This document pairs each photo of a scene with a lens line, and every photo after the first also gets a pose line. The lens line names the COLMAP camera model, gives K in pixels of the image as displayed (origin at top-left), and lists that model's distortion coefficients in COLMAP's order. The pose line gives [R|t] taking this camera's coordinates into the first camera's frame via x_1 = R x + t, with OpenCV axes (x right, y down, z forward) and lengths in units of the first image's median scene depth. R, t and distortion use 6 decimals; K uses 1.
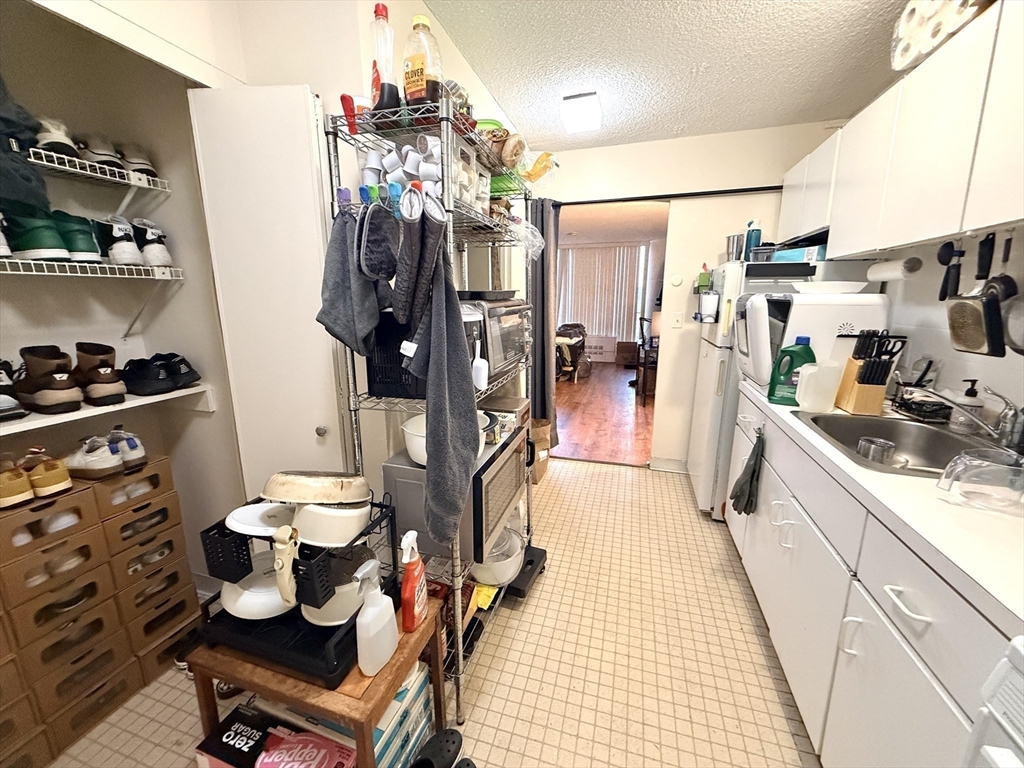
lens RADIAL K [[408.6, 0, 510.7], [0, 408.6, 383.6], [0, 0, 1]] dist [-0.003215, -0.000152]
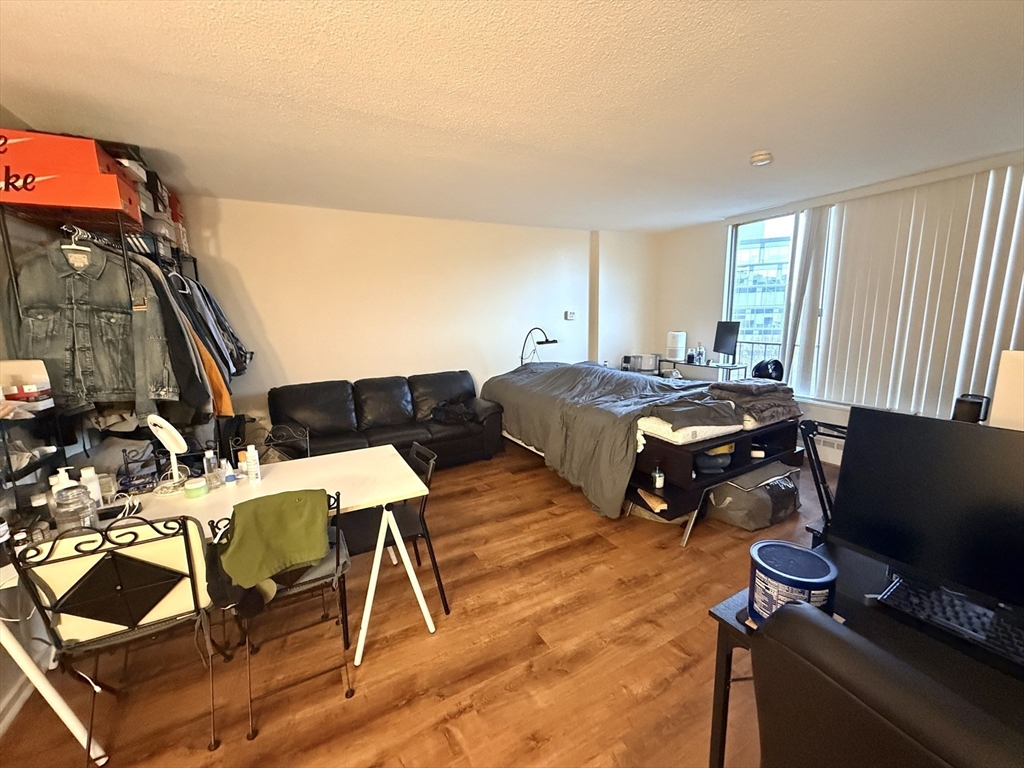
lens RADIAL K [[408.6, 0, 511.0], [0, 408.6, 384.6], [0, 0, 1]] dist [-0.003215, -0.000152]
pose [[0.706878, 0.105728, -0.699389, 0.280238], [-0.124596, 0.991917, 0.024020, -0.130375], [0.696275, 0.070162, 0.714337, 0.571268]]
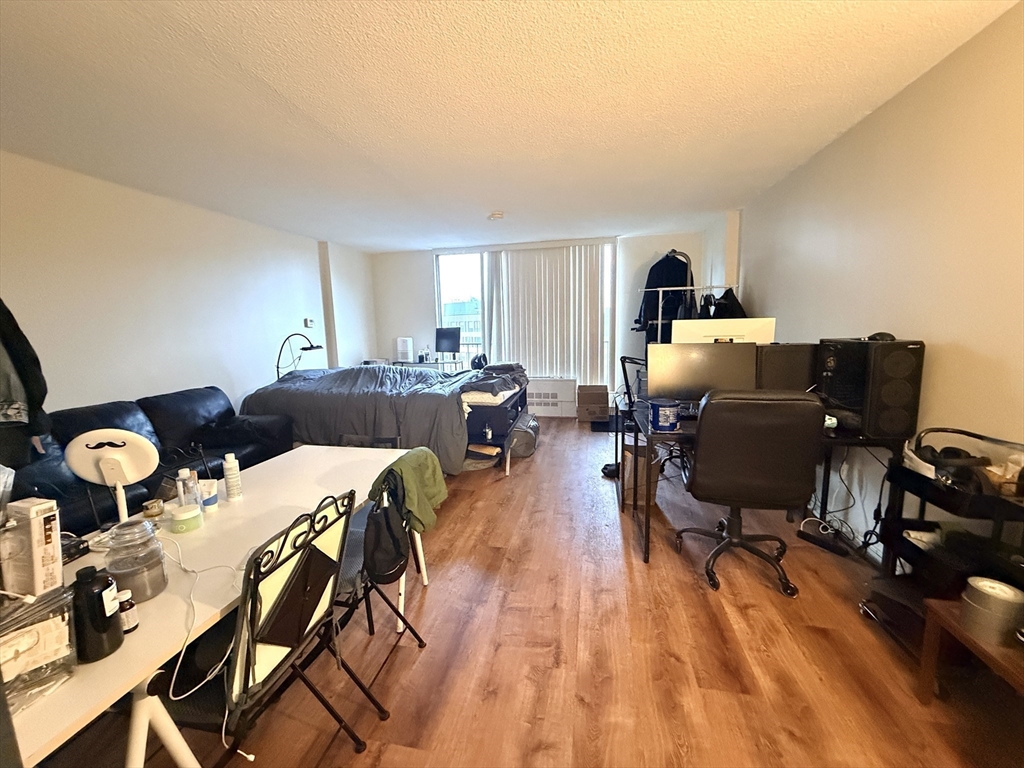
lens RADIAL K [[408.6, 0, 508.9], [0, 408.6, 381.5], [0, 0, 1]] dist [-0.003215, -0.000152]
pose [[0.995802, -0.032814, 0.085444, 0.111446], [0.038795, 0.996841, -0.069307, -0.081851], [-0.082900, 0.072331, 0.993930, 0.421013]]
